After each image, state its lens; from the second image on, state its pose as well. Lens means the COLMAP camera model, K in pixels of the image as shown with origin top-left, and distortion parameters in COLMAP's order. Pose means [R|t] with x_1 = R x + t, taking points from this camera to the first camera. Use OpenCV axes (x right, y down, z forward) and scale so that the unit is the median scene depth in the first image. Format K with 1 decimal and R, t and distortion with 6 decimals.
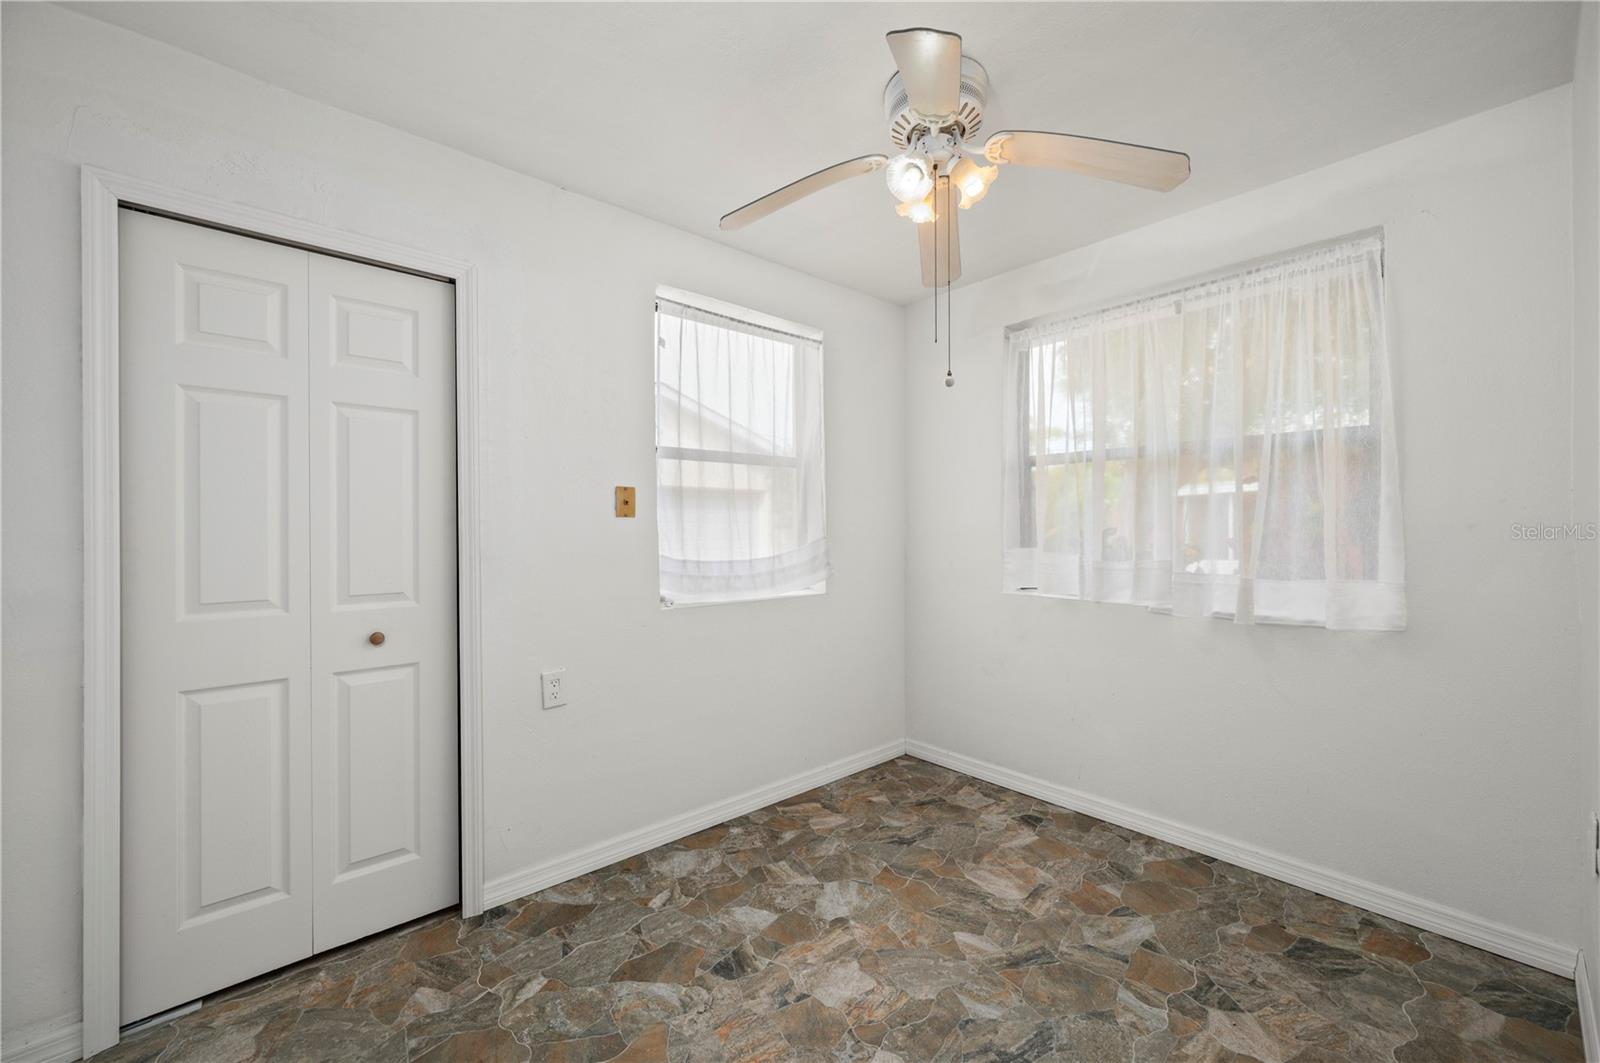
lens RADIAL K [[639.3, 0, 813.8], [0, 639.3, 524.8], [0, 0, 1]] dist [-0.003627, 0.000443]
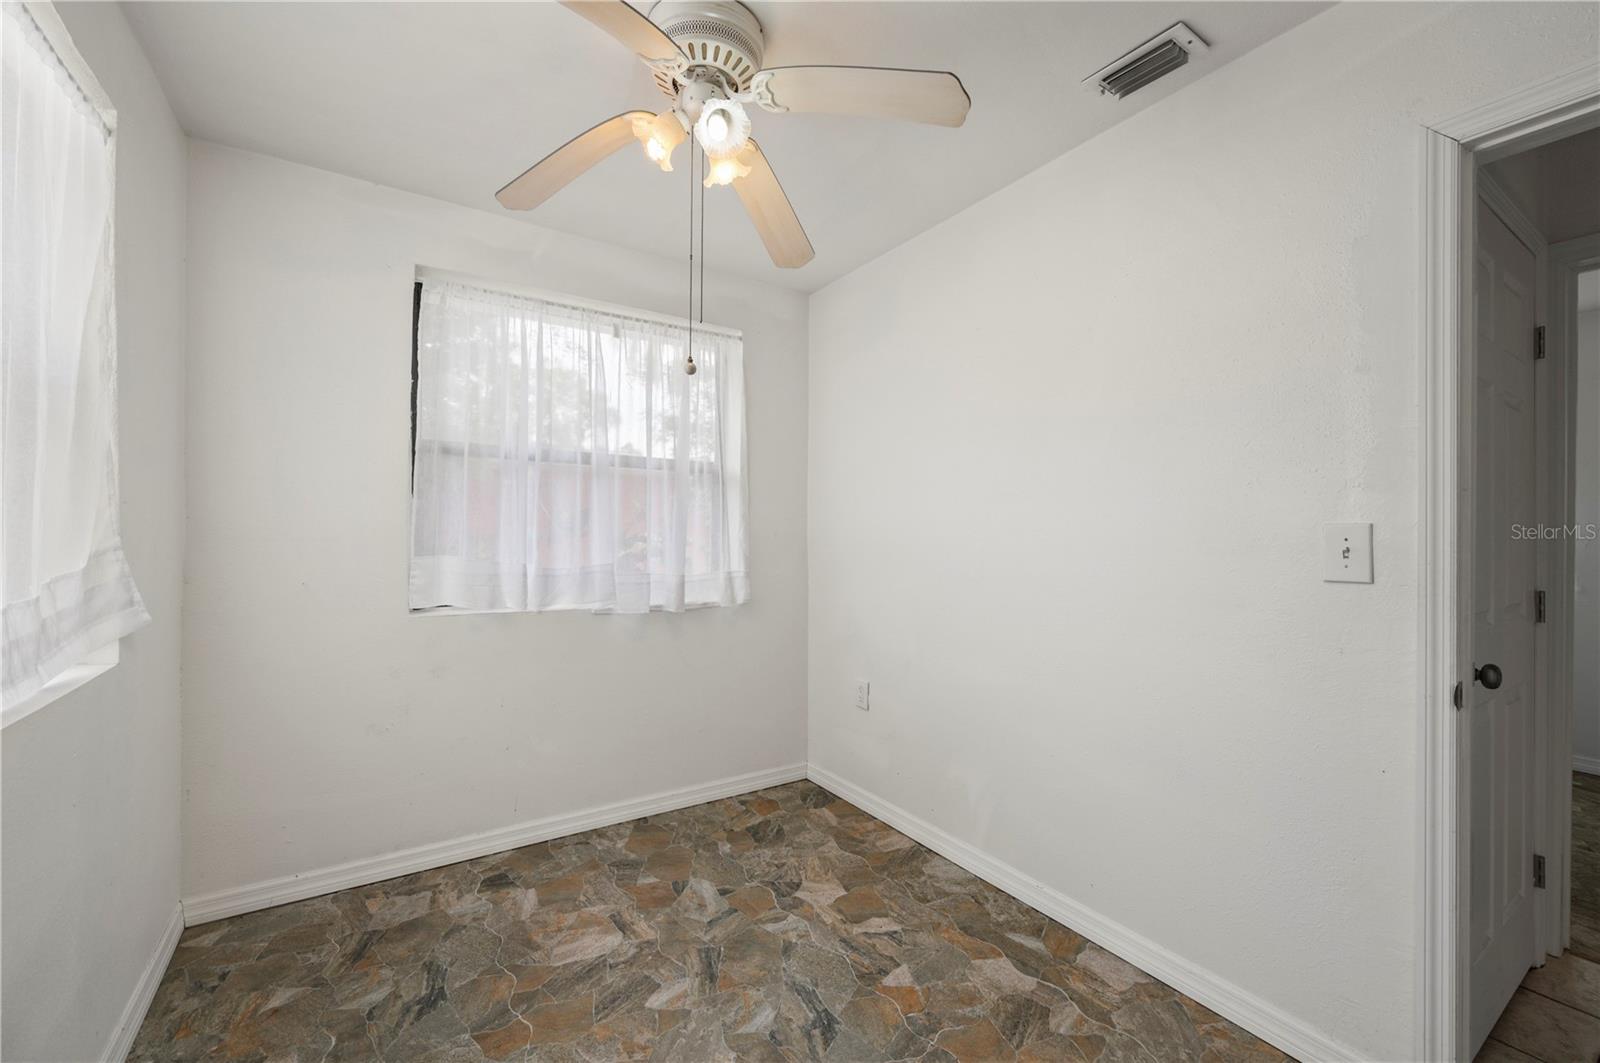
lens RADIAL K [[639.3, 0, 809.0], [0, 639.3, 535.1], [0, 0, 1]] dist [-0.003627, 0.000443]
pose [[0.146521, 0.002634, 0.989204, -0.496305], [-0.013600, 0.999907, -0.000648, 0.004751], [-0.989114, -0.013358, 0.146543, 0.556530]]
